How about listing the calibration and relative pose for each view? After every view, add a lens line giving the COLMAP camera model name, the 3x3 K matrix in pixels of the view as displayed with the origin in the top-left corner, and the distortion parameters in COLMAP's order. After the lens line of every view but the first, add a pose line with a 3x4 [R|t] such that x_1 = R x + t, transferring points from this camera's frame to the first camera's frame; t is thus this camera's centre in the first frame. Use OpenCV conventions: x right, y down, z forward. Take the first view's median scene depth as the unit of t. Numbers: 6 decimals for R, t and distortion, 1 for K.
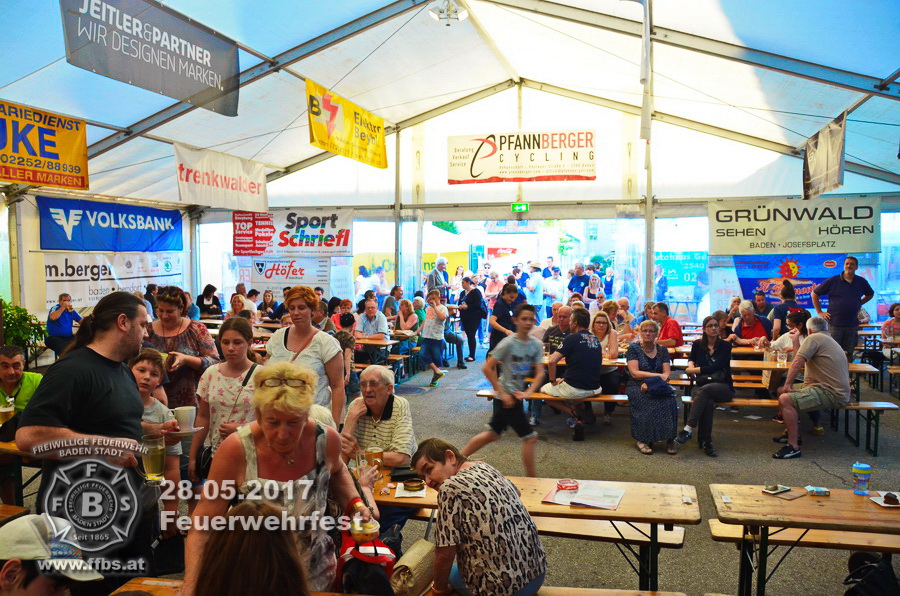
lens RADIAL K [[706.5, 0, 446.2], [0, 706.5, 305.7], [0, 0, 1]] dist [-0.163610, 0.120131]
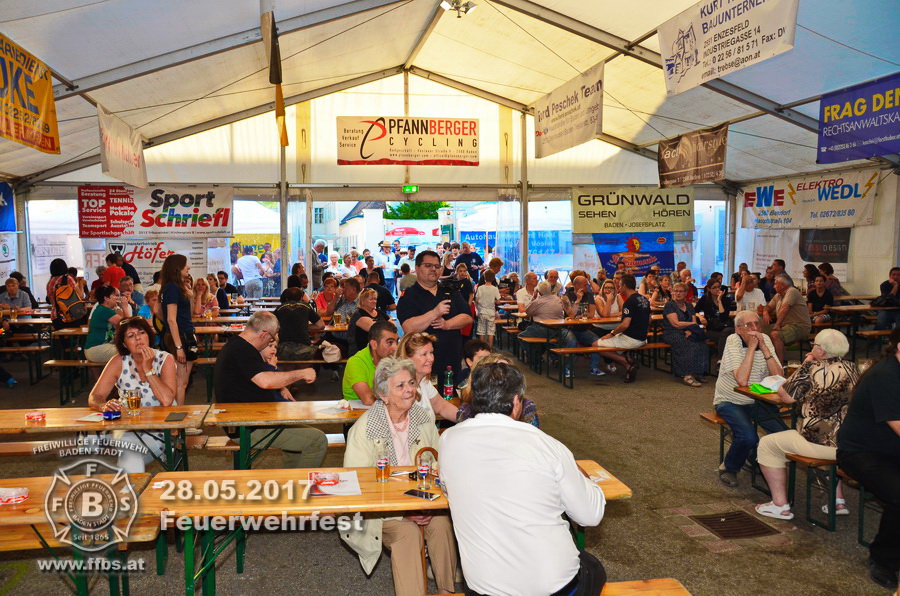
lens RADIAL K [[735.9, 0, 438.5], [0, 735.9, 301.3], [0, 0, 1]] dist [-0.160479, 0.156512]
pose [[0.884823, -0.042424, 0.463992, -0.389058], [0.038435, 0.999098, 0.018055, 0.009696], [-0.464340, 0.001858, 0.885655, 0.013187]]
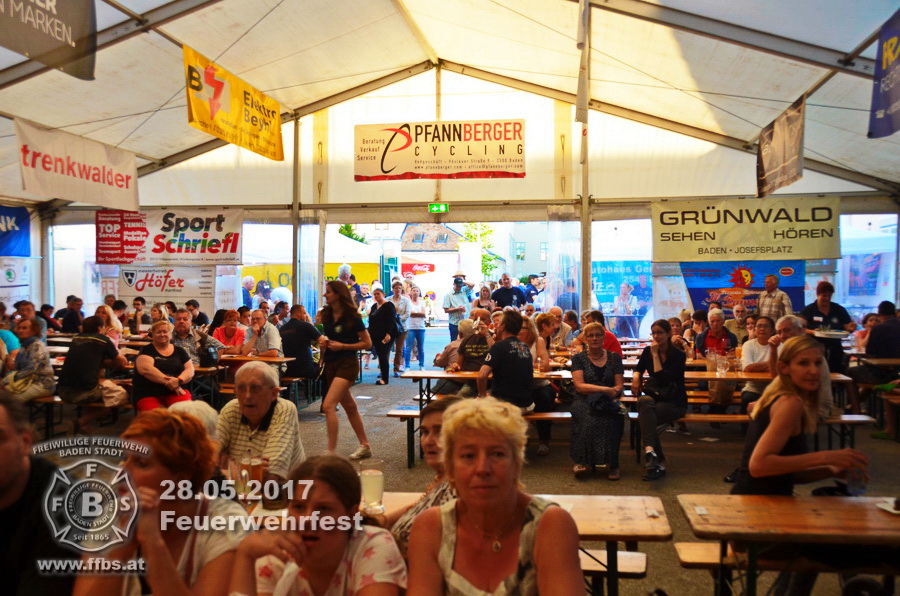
lens RADIAL K [[795.3, 0, 455.0], [0, 795.3, 309.6], [0, 0, 1]] dist [-0.122531, 0.149475]
pose [[0.992255, -0.001385, 0.124213, 0.003781], [0.005587, 0.999424, -0.033484, 0.019352], [-0.124095, 0.033919, 0.991690, 0.031424]]
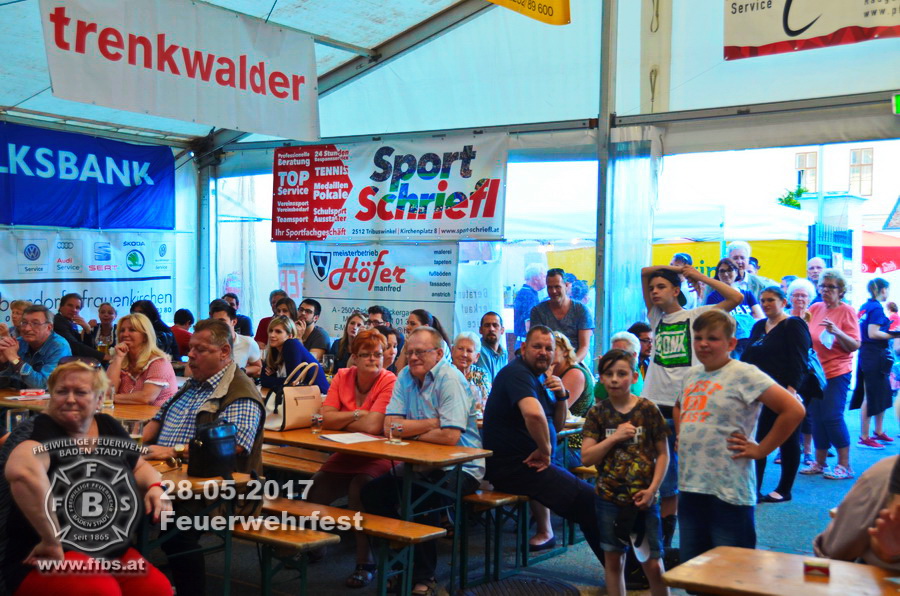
lens RADIAL K [[1129.1, 0, 449.0], [0, 1129.1, 296.7], [0, 0, 1]] dist [-0.003922, 0.477943]
pose [[0.948383, 0.013500, -0.316841, 0.065286], [-0.031561, 0.998151, -0.051941, 0.003057], [0.315554, 0.059260, 0.947056, 0.366054]]
